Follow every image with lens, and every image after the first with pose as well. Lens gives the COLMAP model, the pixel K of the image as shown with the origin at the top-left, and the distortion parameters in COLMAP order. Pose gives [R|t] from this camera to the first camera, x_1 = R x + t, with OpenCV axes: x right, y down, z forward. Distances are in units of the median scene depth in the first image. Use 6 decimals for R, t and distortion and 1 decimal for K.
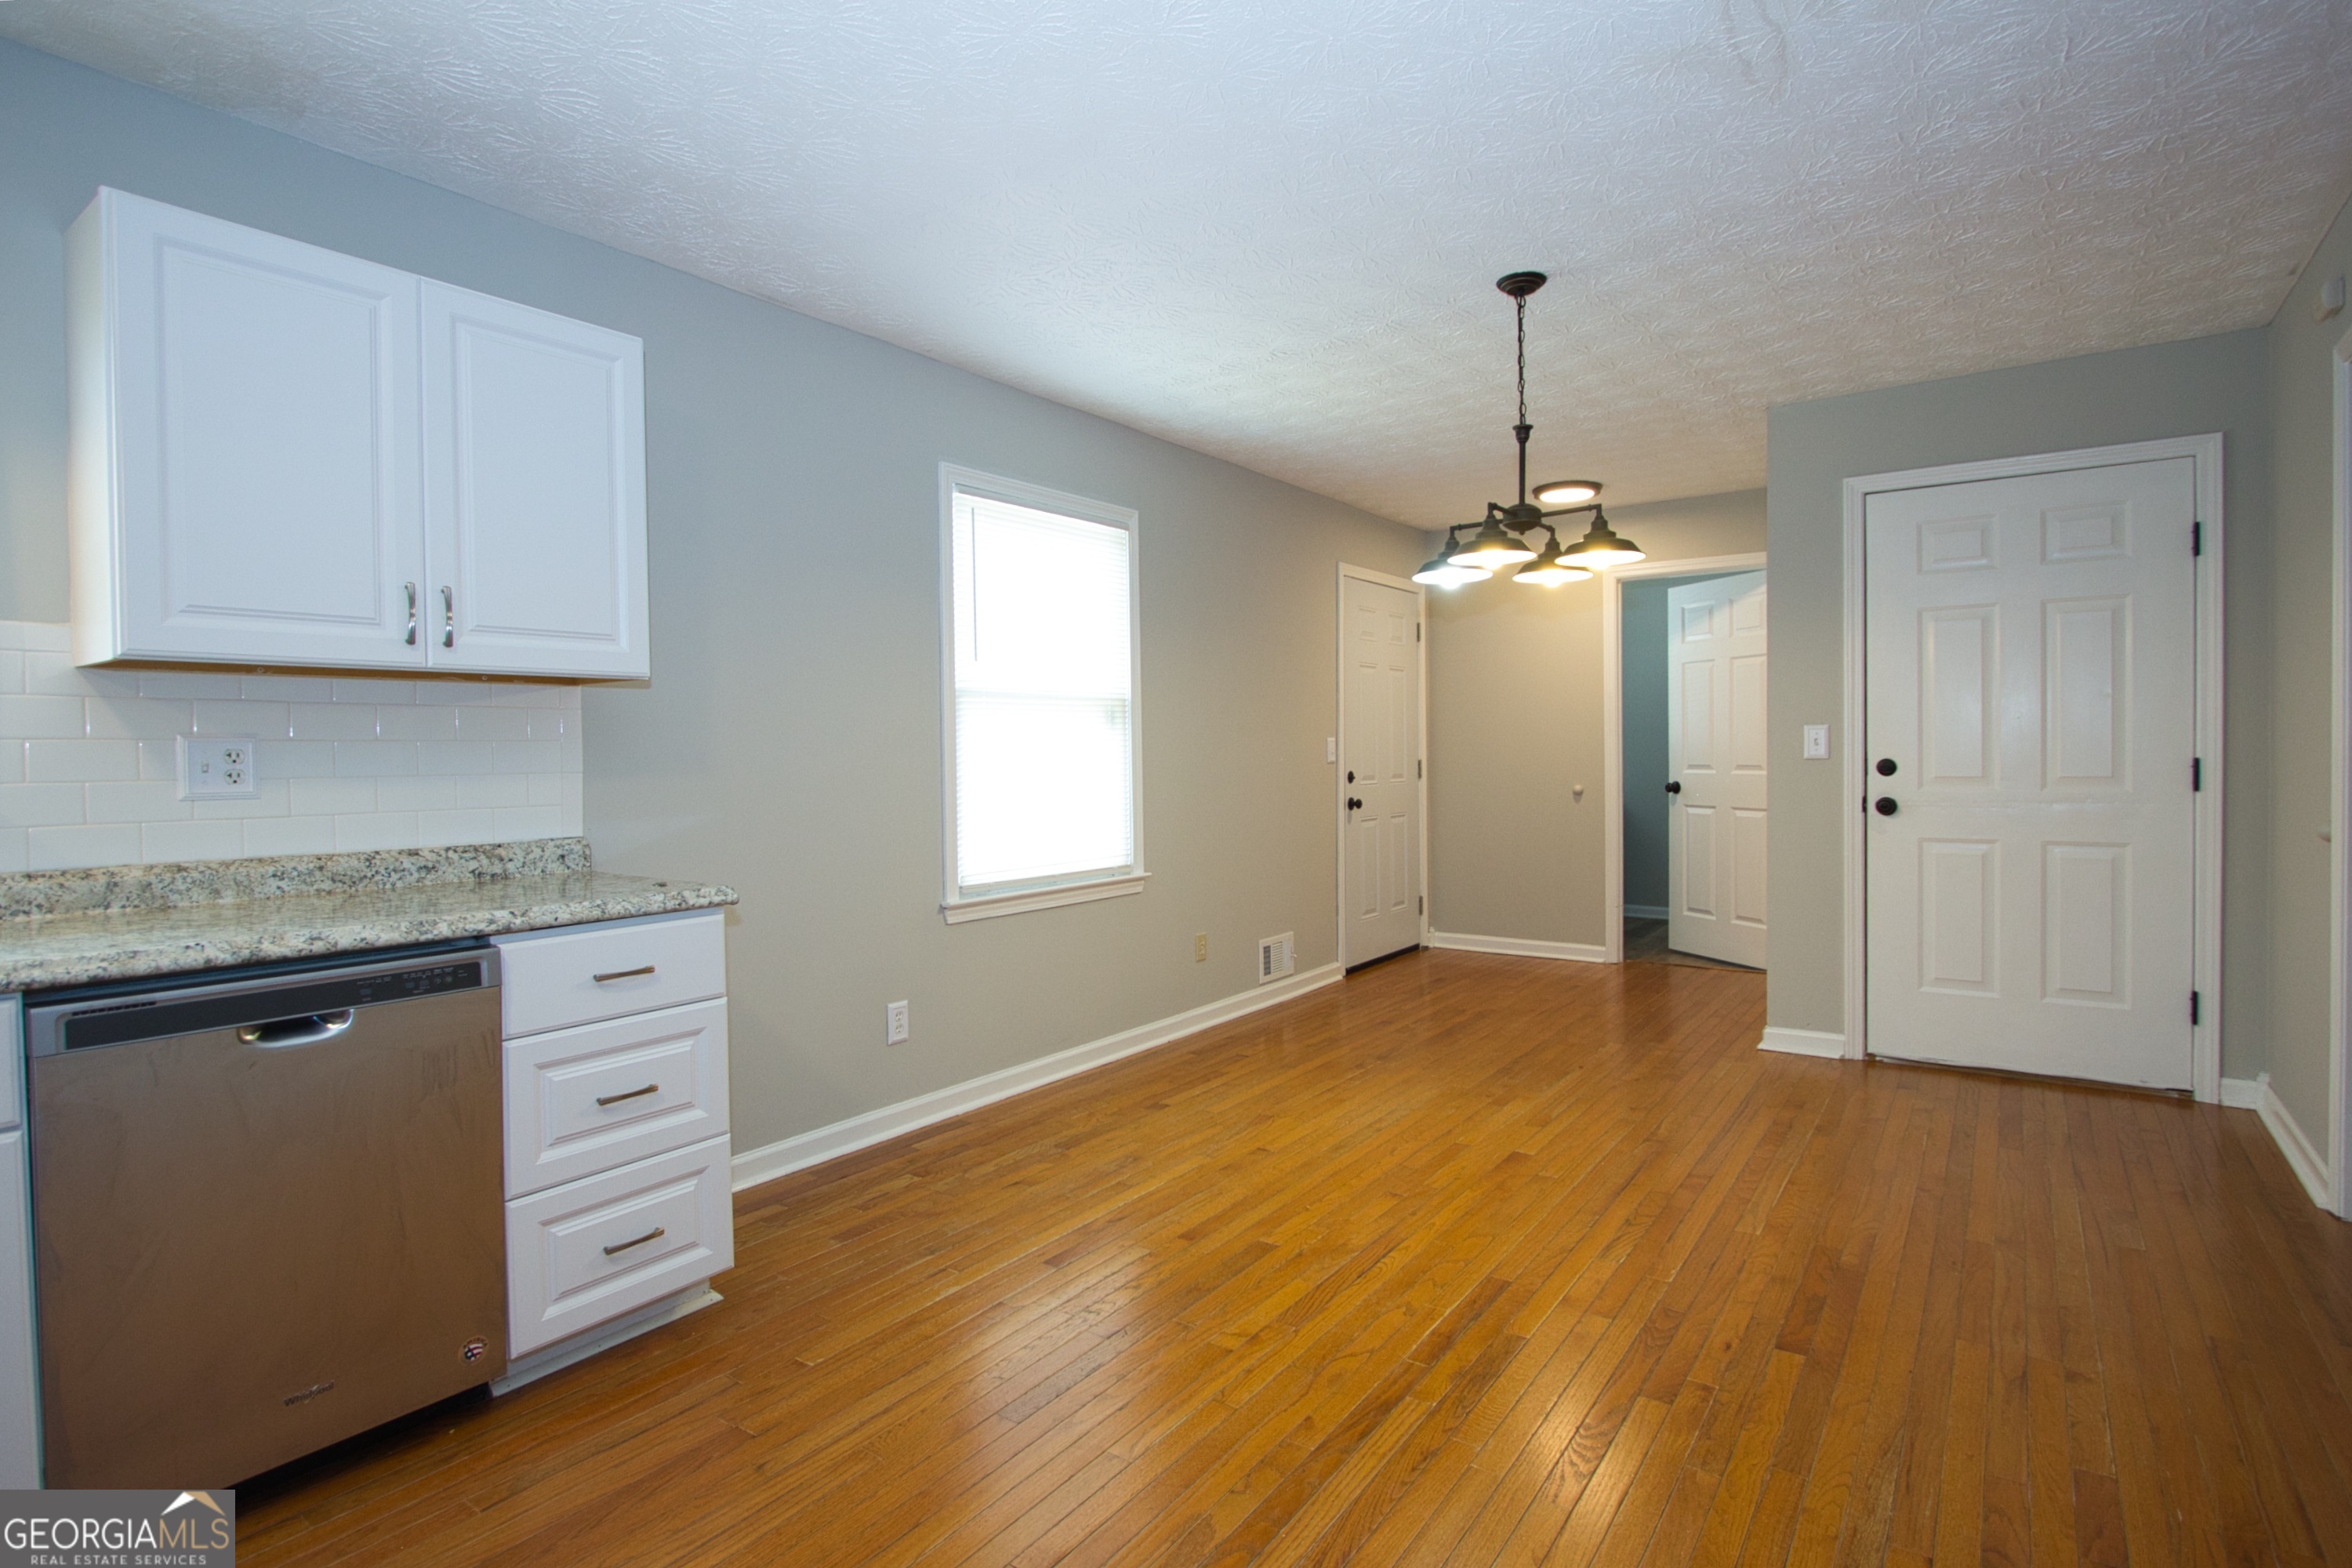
lens RADIAL K [[1163.4, 0, 1176.7], [0, 1163.4, 765.1], [0, 0, 1]] dist [-0.028311, 0.018323]
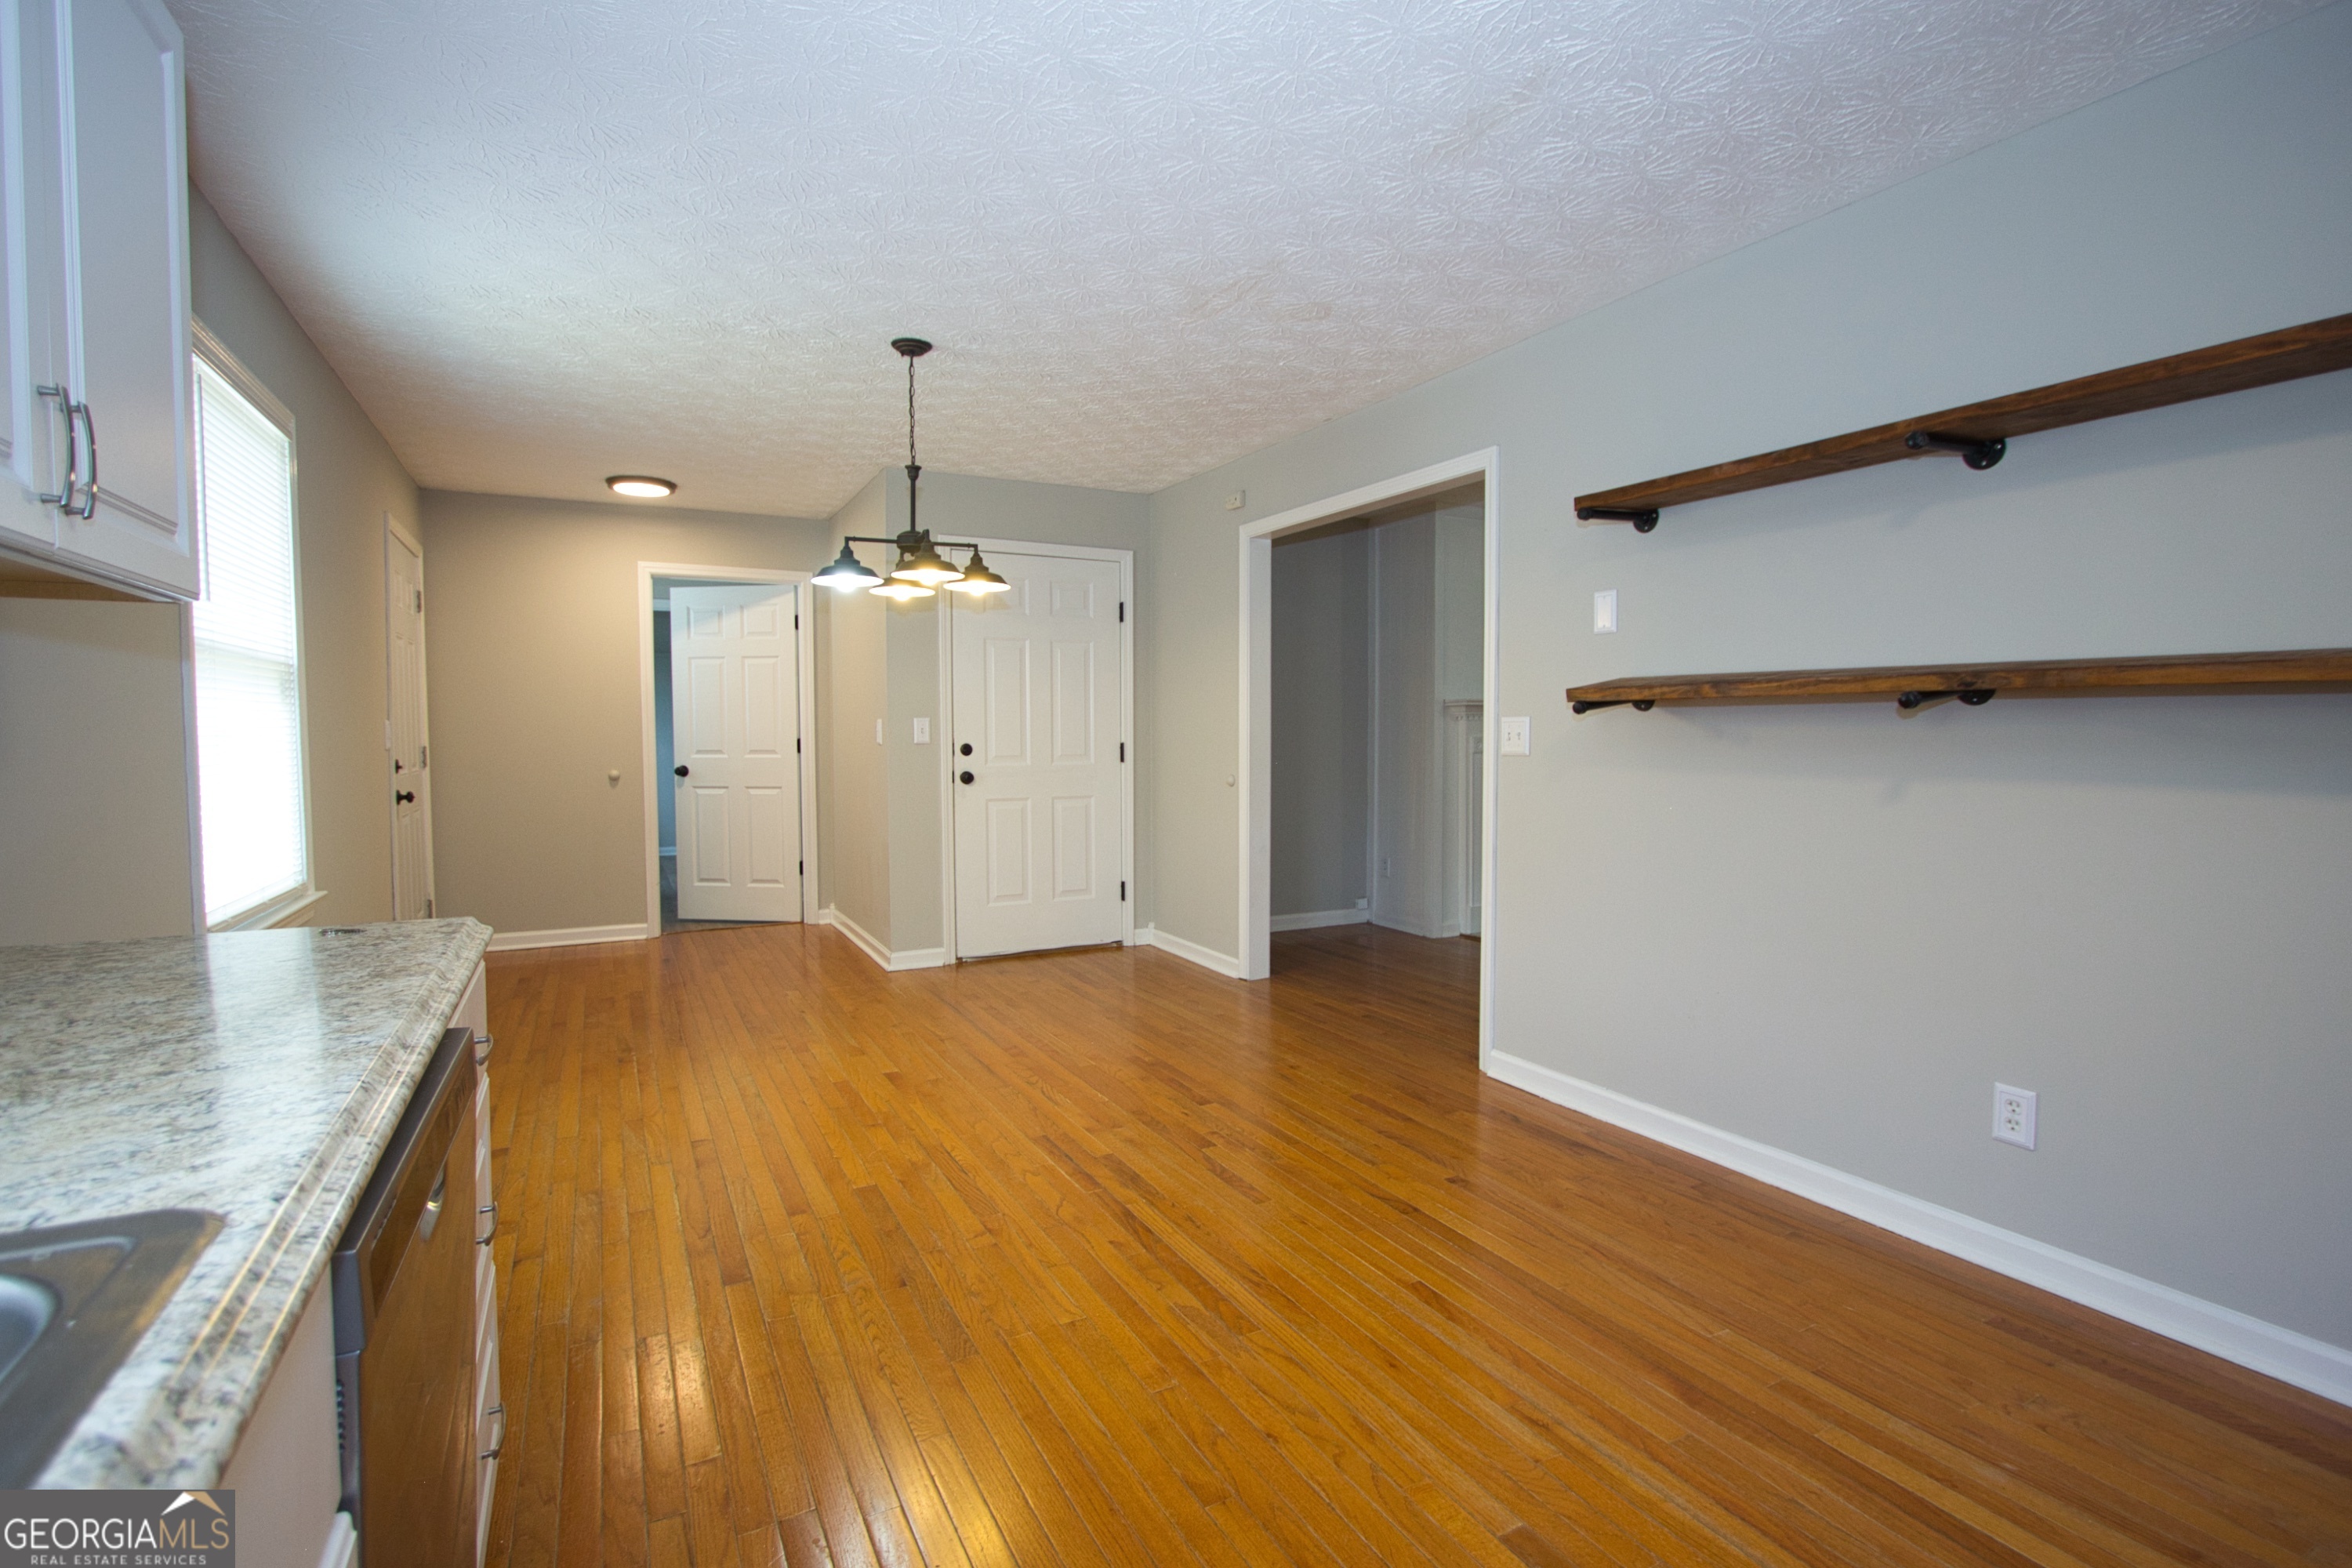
lens RADIAL K [[1109.4, 0, 1176.0], [0, 1109.4, 784.0], [0, 0, 1]] dist [-0.001859, -0.000555]
pose [[0.448138, -0.032797, 0.893363, -0.548075], [0.007929, 0.999433, 0.032713, 0.001862], [-0.893929, -0.007577, 0.448144, 0.210726]]
